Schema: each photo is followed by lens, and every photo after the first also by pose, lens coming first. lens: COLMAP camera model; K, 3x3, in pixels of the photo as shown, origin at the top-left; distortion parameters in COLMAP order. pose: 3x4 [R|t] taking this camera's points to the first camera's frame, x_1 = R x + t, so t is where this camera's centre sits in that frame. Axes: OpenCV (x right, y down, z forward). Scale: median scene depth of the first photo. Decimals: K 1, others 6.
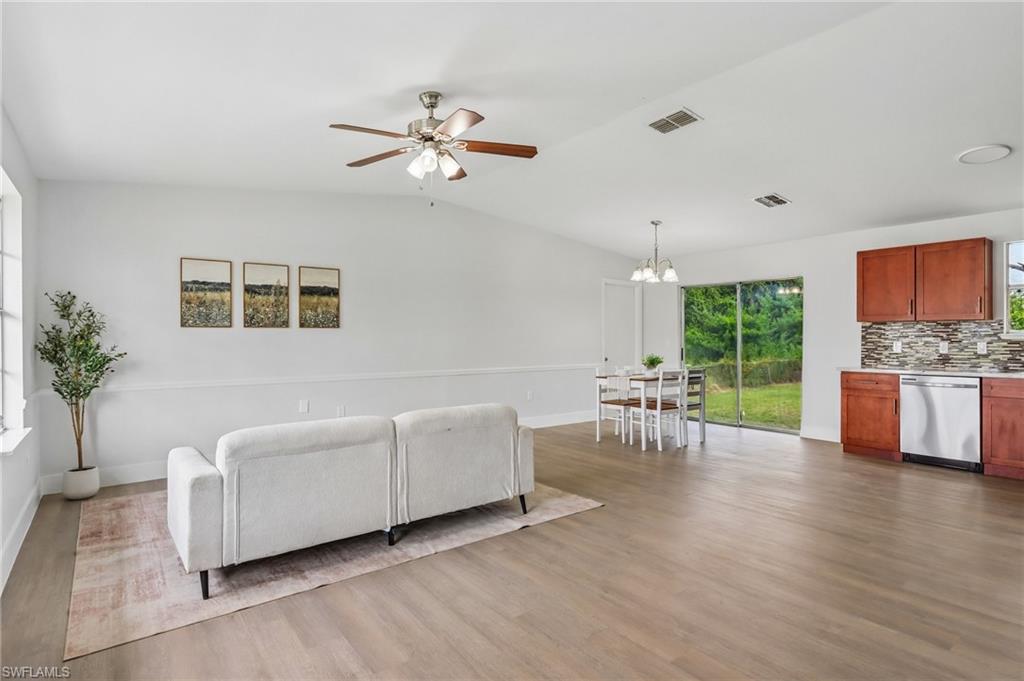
lens RADIAL K [[544.8, 0, 523.7], [0, 544.8, 338.8], [0, 0, 1]] dist [-0.012123, 0.000555]
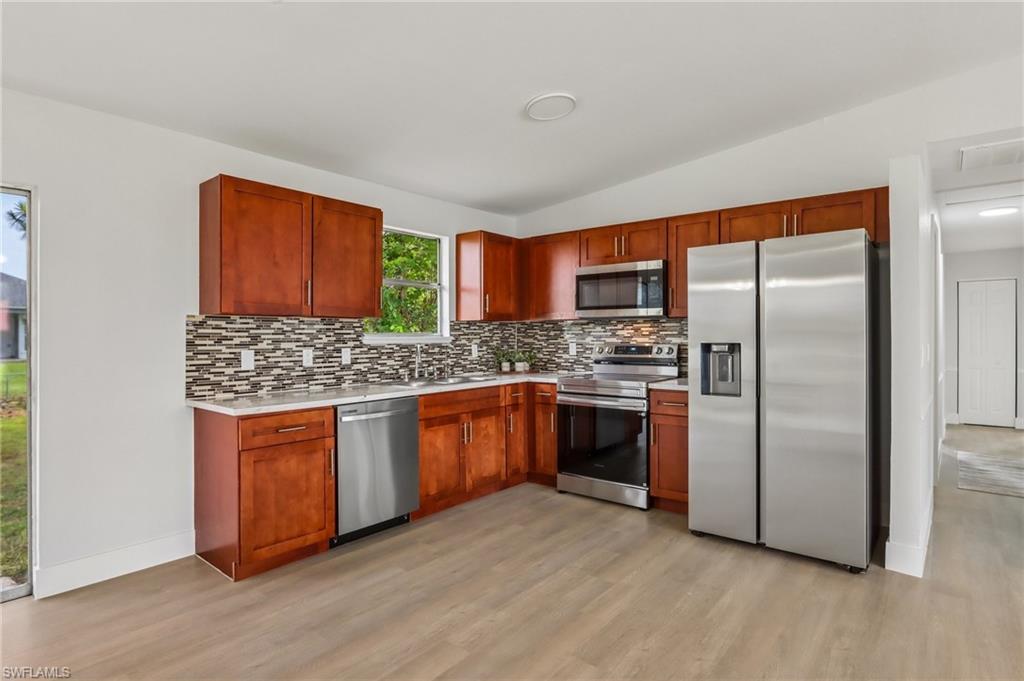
lens RADIAL K [[532.5, 0, 504.7], [0, 532.5, 336.8], [0, 0, 1]] dist [-0.015075, 0.001117]
pose [[-0.197865, -0.002109, 0.980227, 0.083253], [0.004351, 0.999986, 0.003030, -0.010357], [-0.980220, 0.004865, -0.197854, 0.884736]]
